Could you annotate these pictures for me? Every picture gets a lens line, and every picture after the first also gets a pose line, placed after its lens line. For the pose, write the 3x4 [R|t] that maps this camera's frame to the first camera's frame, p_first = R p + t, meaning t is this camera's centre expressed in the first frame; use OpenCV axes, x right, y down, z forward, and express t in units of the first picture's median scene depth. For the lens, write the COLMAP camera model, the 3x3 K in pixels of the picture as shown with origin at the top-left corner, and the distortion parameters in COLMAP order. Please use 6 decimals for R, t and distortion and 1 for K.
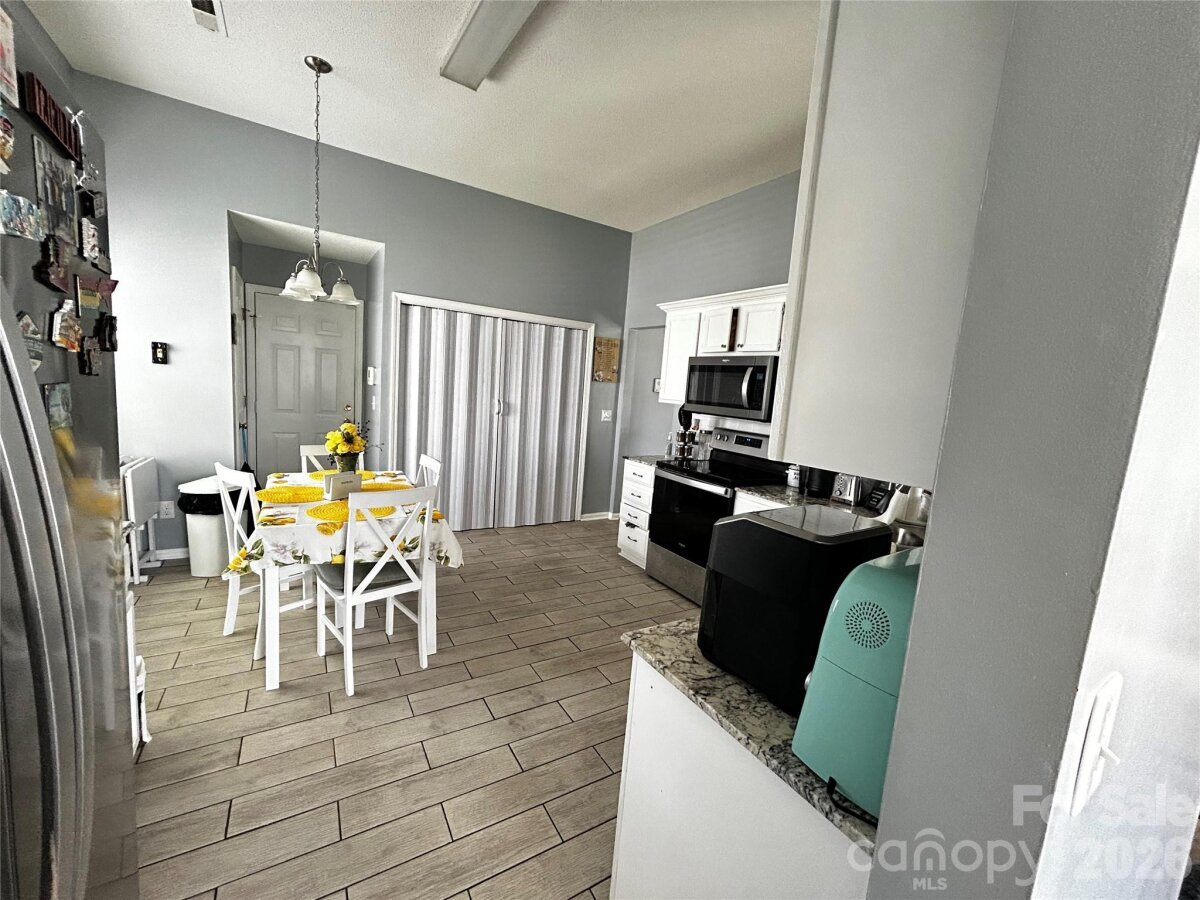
lens RADIAL K [[485.5, 0, 597.8], [0, 485.5, 450.2], [0, 0, 1]] dist [0.000508, 0.000431]
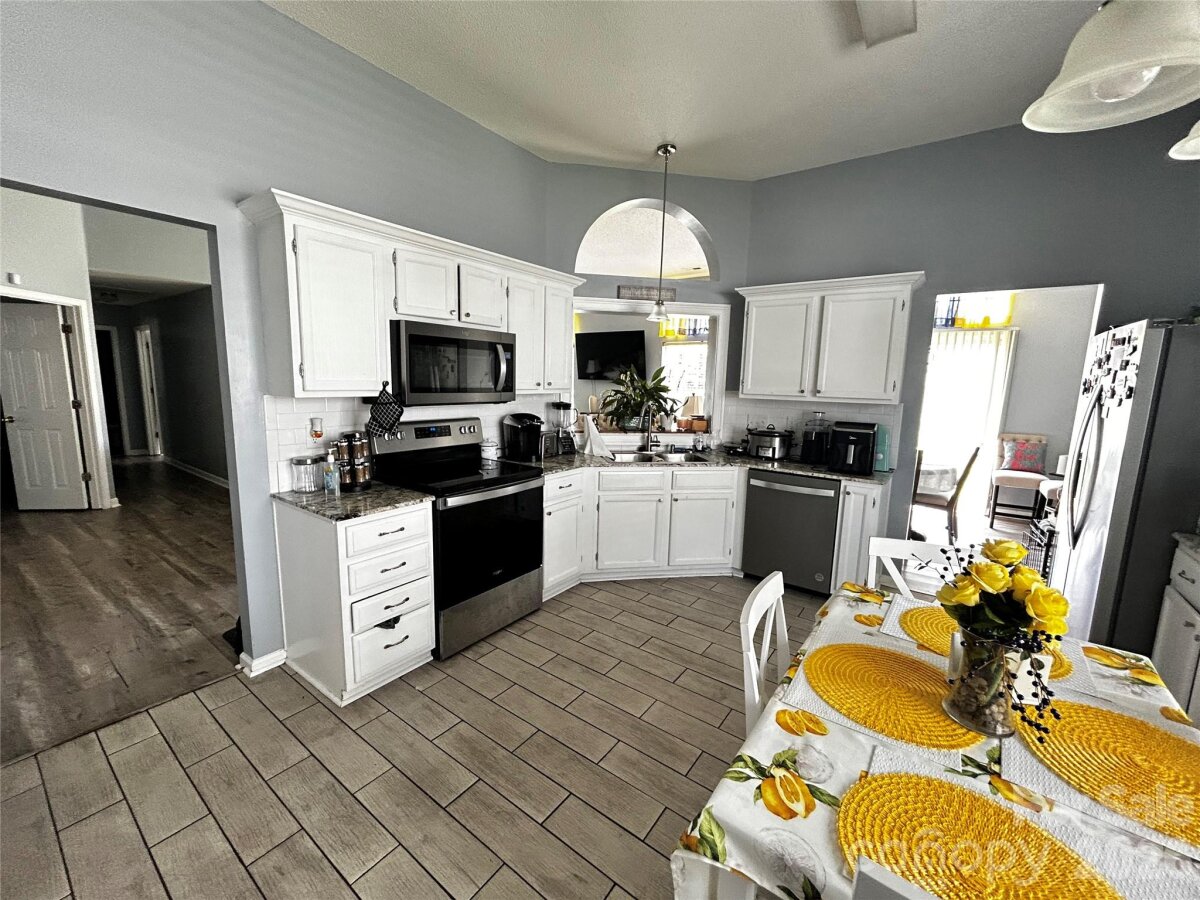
lens RADIAL K [[485.5, 0, 597.8], [0, 485.5, 450.2], [0, 0, 1]] dist [0.000508, 0.000431]
pose [[-0.376206, -0.224905, 0.898825, -0.469944], [0.066954, 0.960957, 0.268475, -0.166741], [-0.924114, 0.161181, -0.346459, 0.925051]]
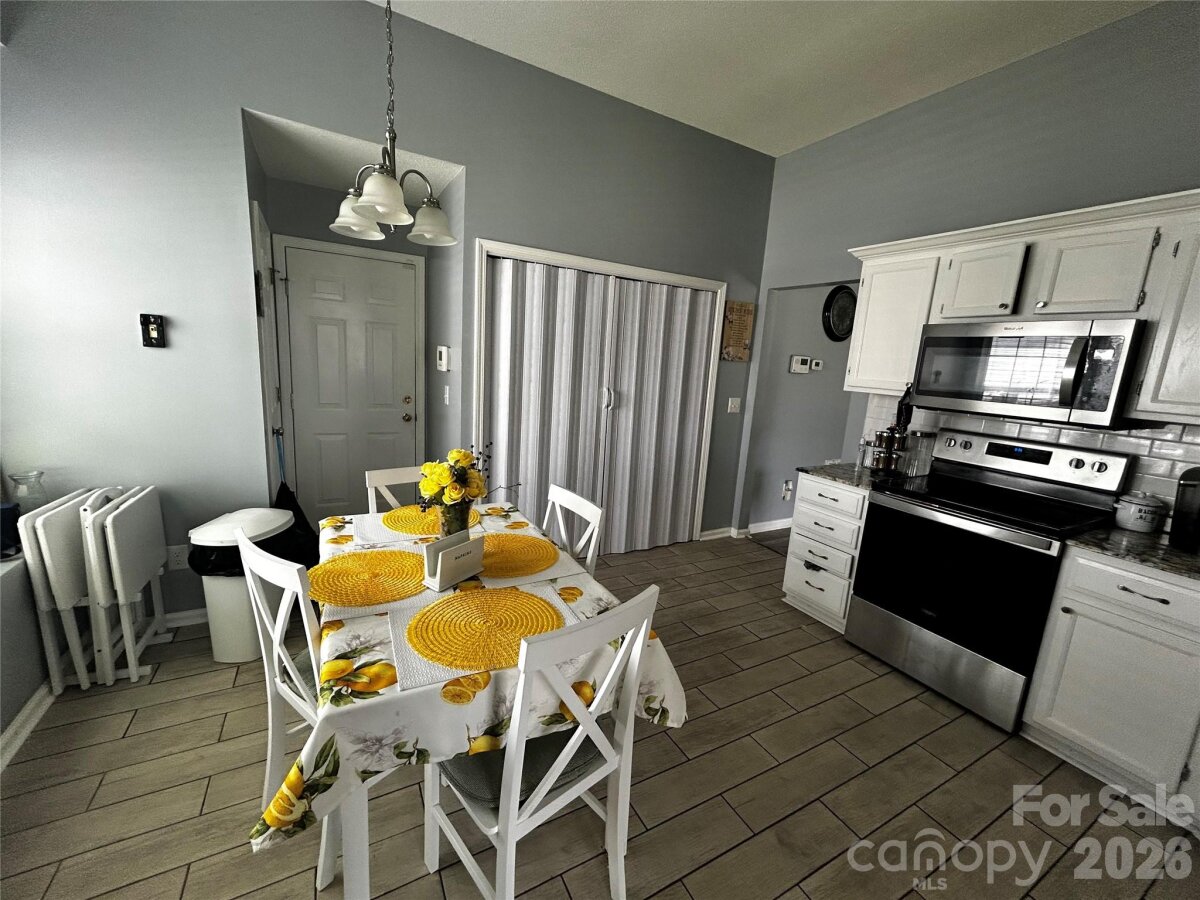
lens RADIAL K [[485.5, 0, 597.8], [0, 485.5, 450.2], [0, 0, 1]] dist [0.000508, 0.000431]
pose [[0.998935, -0.004462, -0.045921, -0.208852], [0.006855, 0.998619, 0.052088, -0.053334], [0.045625, -0.052347, 0.997586, 0.282280]]
